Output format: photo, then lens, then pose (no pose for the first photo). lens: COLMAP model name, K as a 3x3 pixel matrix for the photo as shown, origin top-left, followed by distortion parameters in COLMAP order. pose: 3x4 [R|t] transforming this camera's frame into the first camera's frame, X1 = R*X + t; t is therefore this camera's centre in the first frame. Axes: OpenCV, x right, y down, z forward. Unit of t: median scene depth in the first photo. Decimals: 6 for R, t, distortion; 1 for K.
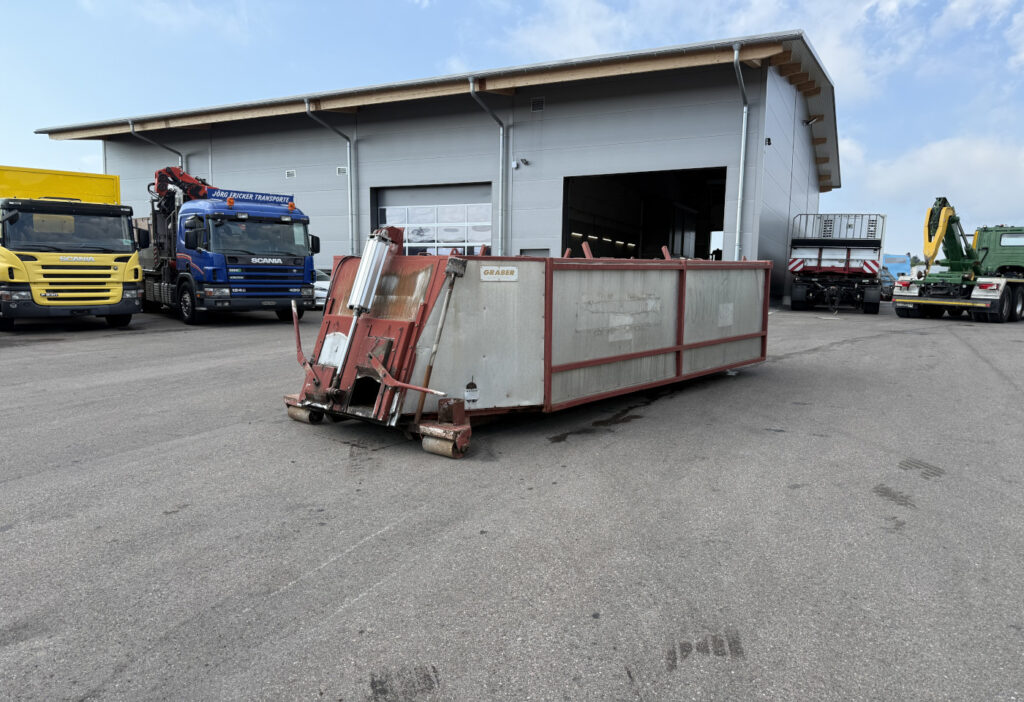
lens RADIAL K [[719.0, 0, 510.2], [0, 719.0, 367.3], [0, 0, 1]] dist [0.073155, -0.112181]
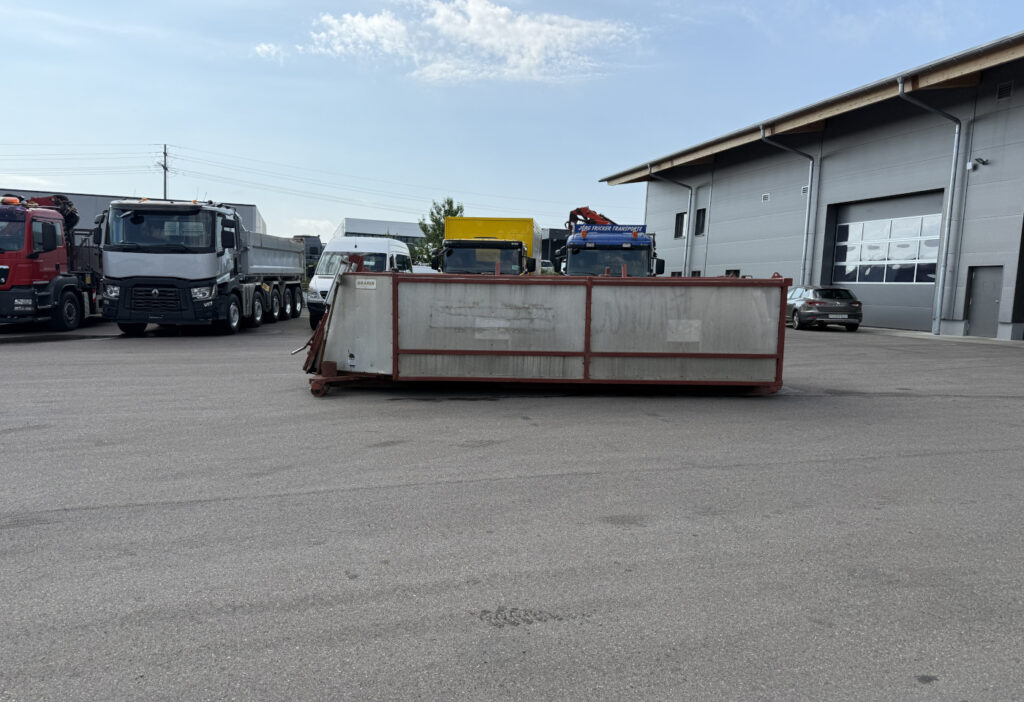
lens RADIAL K [[752.2, 0, 512.0], [0, 752.2, 351.0], [0, 0, 1]] dist [0.123432, -0.148106]
pose [[0.678699, 0.069774, -0.731094, 0.512113], [-0.112063, 0.993659, -0.009199, -0.003375], [0.725816, 0.088172, 0.682214, 0.052222]]
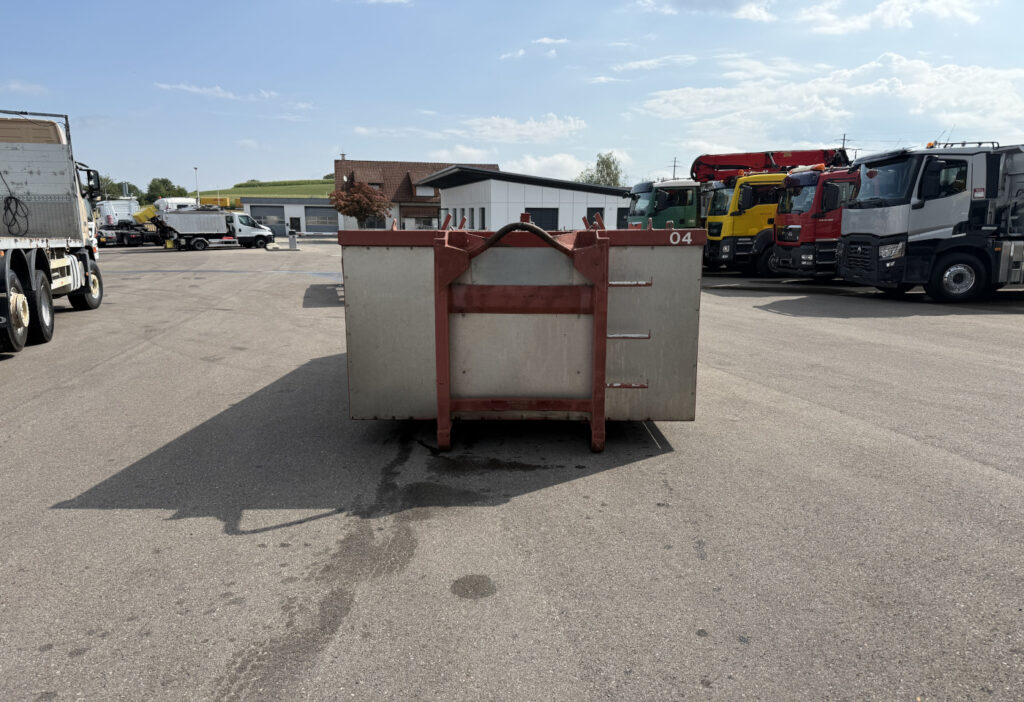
lens RADIAL K [[719.0, 0, 510.2], [0, 719.0, 367.3], [0, 0, 1]] dist [0.073155, -0.112181]
pose [[-0.777294, 0.113617, -0.618793, 0.362193], [-0.086930, 0.954728, 0.284496, -0.128147], [0.623103, 0.274928, -0.732228, 0.900671]]
